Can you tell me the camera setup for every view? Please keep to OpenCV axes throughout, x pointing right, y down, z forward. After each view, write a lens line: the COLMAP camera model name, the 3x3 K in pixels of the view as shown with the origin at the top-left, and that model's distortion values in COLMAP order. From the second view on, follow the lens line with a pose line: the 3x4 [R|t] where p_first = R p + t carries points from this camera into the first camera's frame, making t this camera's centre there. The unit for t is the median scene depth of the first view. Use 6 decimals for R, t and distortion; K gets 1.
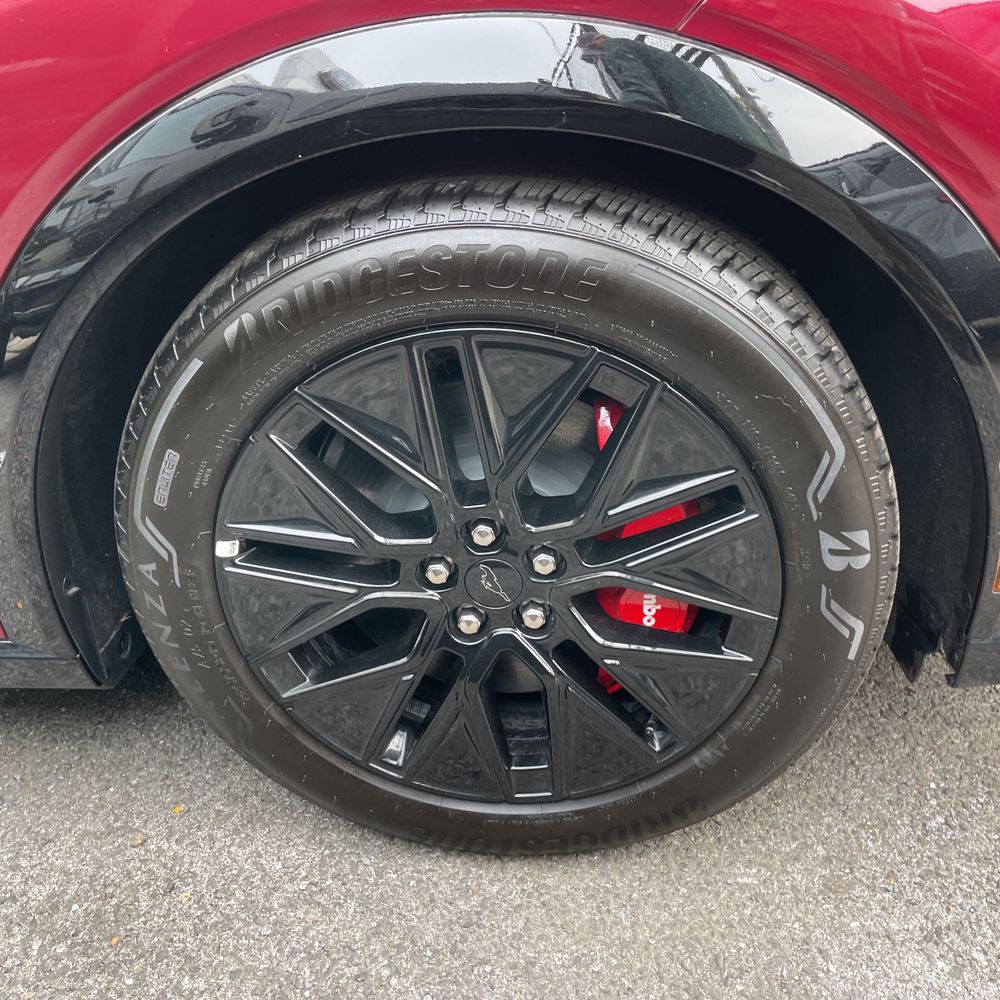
lens RADIAL K [[1006.5, 0, 482.8], [0, 1006.5, 477.6], [0, 0, 1]] dist [0.090784, -0.128628]
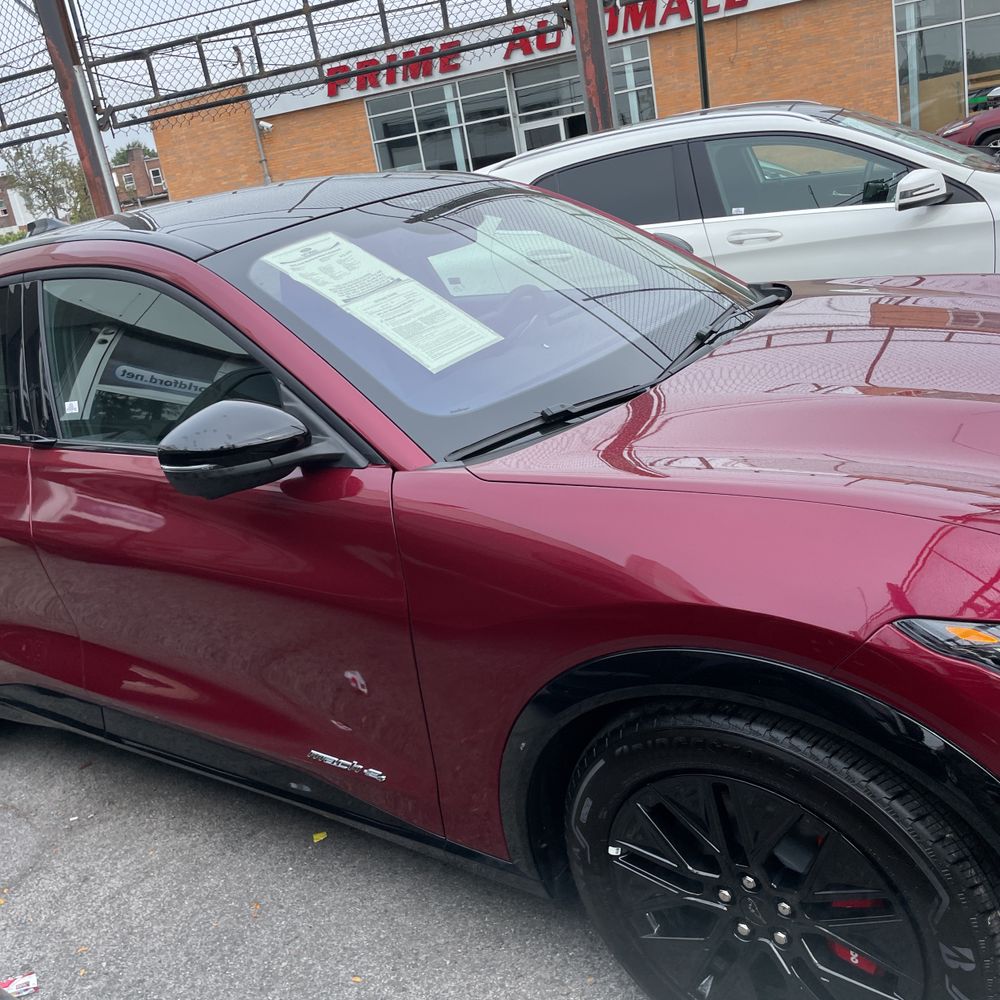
lens RADIAL K [[1006.5, 0, 482.8], [0, 1006.5, 477.6], [0, 0, 1]] dist [0.090784, -0.128628]
pose [[0.855951, 0.064476, -0.513021, 0.463746], [-0.122185, 0.989316, -0.079524, -0.436559], [0.502412, 0.130752, 0.854685, -0.829951]]
